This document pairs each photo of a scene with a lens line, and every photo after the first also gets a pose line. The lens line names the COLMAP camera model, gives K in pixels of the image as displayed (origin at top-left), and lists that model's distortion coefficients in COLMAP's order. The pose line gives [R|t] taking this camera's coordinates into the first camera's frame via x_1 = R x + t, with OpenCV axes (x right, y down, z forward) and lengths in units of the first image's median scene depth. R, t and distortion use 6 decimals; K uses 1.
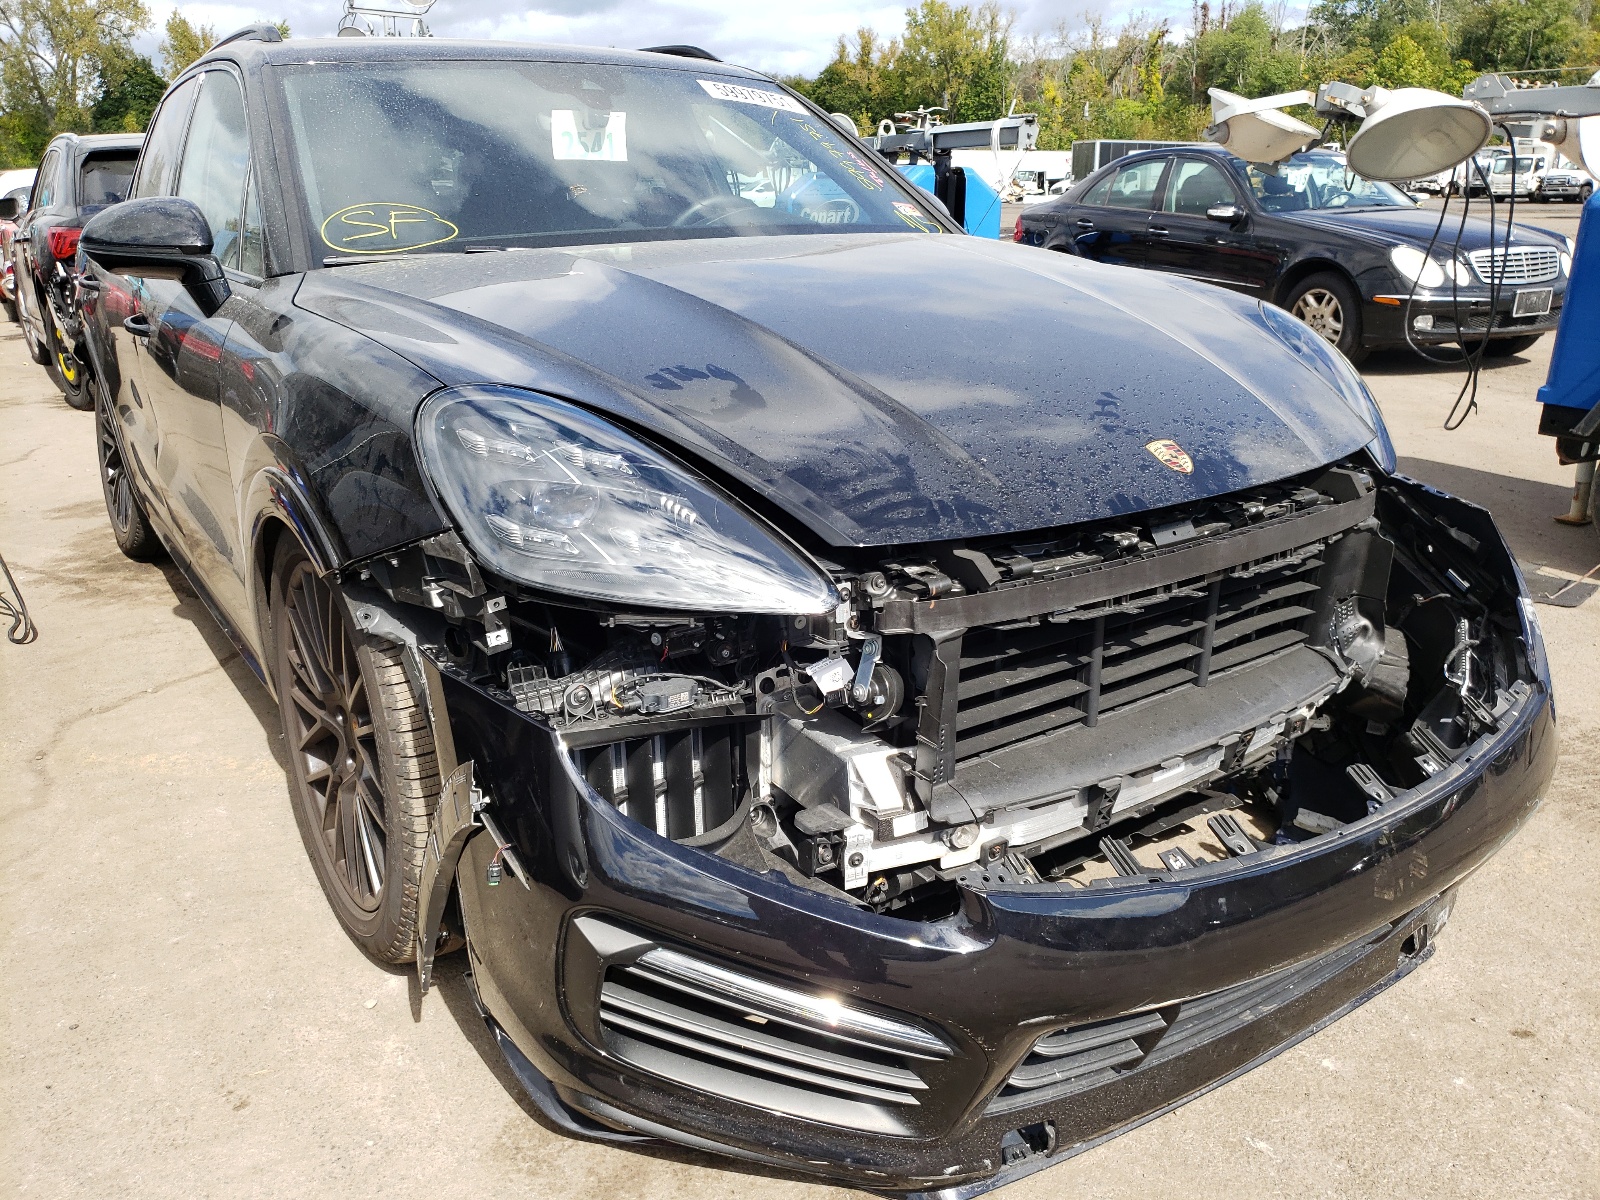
lens RADIAL K [[1234.2, 0, 800.0], [0, 1234.2, 600.0], [0, 0, 1]] dist [0.045406, 0.012050]
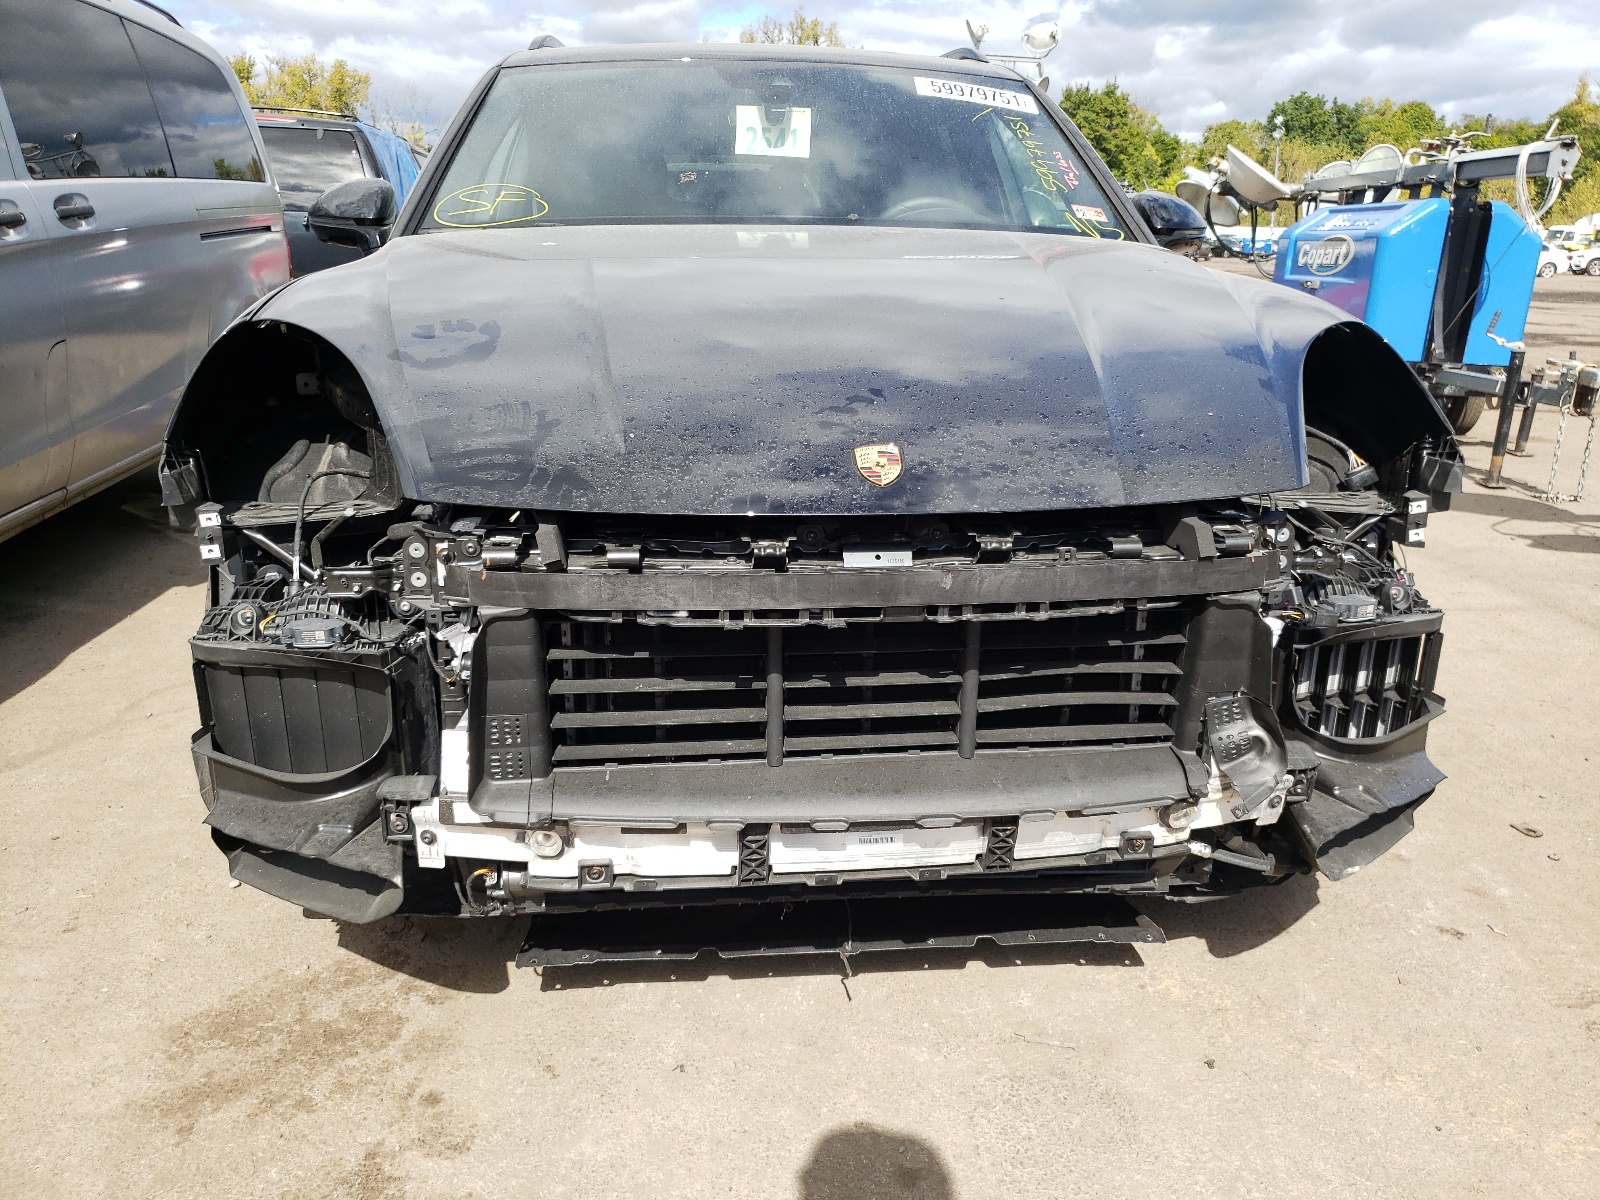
lens RADIAL K [[1234.2, 0, 800.0], [0, 1234.2, 600.0], [0, 0, 1]] dist [0.045406, 0.012050]
pose [[0.896587, 0.160641, -0.412707, 0.327177], [-0.173094, 0.984878, 0.007313, -0.011808], [0.407641, 0.064880, 0.910834, 0.120575]]
